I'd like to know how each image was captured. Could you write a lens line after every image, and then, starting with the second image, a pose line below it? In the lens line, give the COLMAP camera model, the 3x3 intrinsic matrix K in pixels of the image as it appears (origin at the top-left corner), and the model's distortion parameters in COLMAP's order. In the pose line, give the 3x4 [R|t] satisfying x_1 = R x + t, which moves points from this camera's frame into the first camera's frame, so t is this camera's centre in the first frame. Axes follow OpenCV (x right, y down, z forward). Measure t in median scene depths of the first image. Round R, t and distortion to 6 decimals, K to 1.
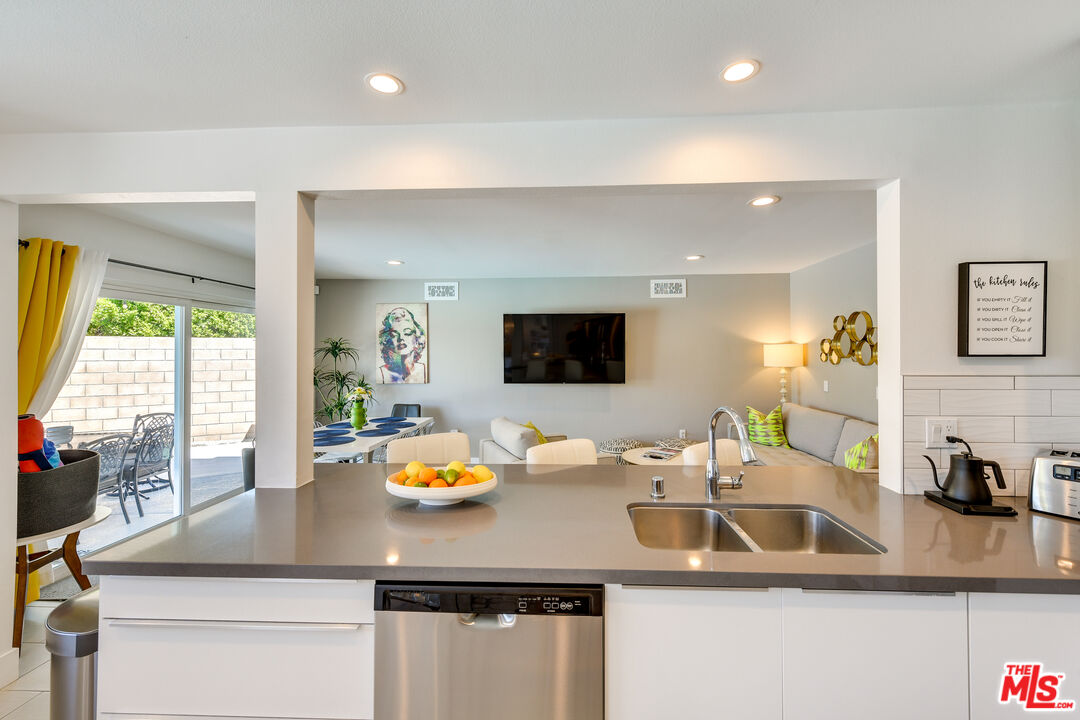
lens RADIAL K [[429.1, 0, 546.4], [0, 429.1, 351.2], [0, 0, 1]] dist [0.001723, -0.000027]
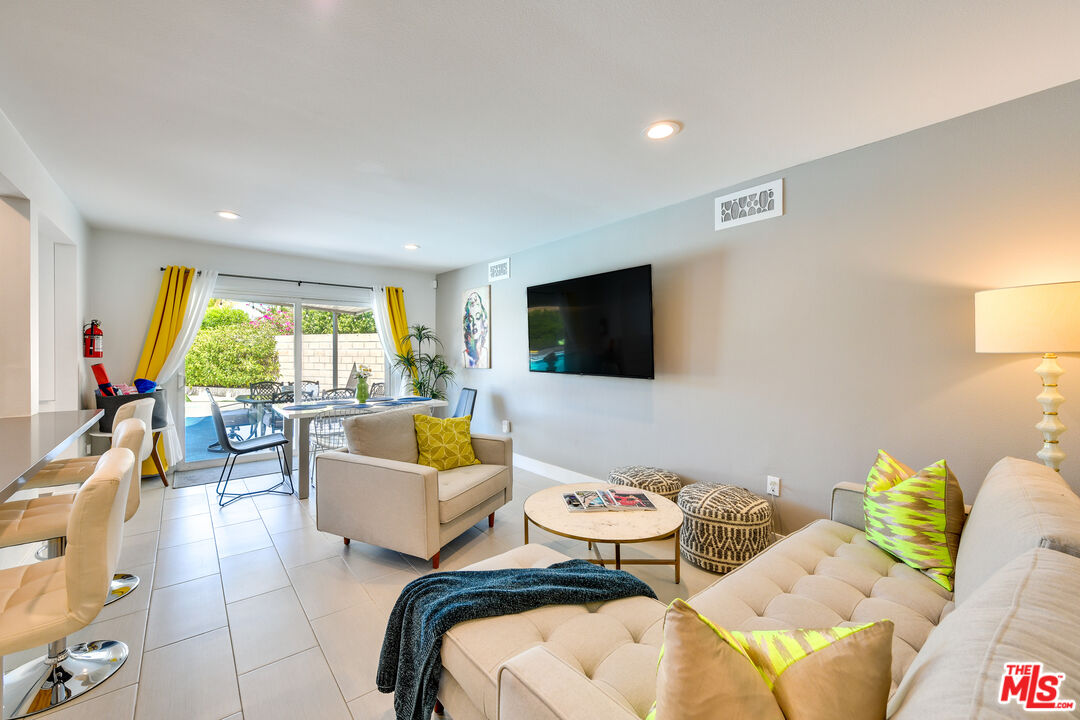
lens RADIAL K [[429.1, 0, 541.7], [0, 429.1, 356.8], [0, 0, 1]] dist [0.001723, -0.000027]
pose [[0.655642, 0.013821, -0.754945, 0.523607], [-0.004387, 0.999885, 0.014495, 0.033862], [0.755059, -0.006191, 0.655628, 0.459944]]
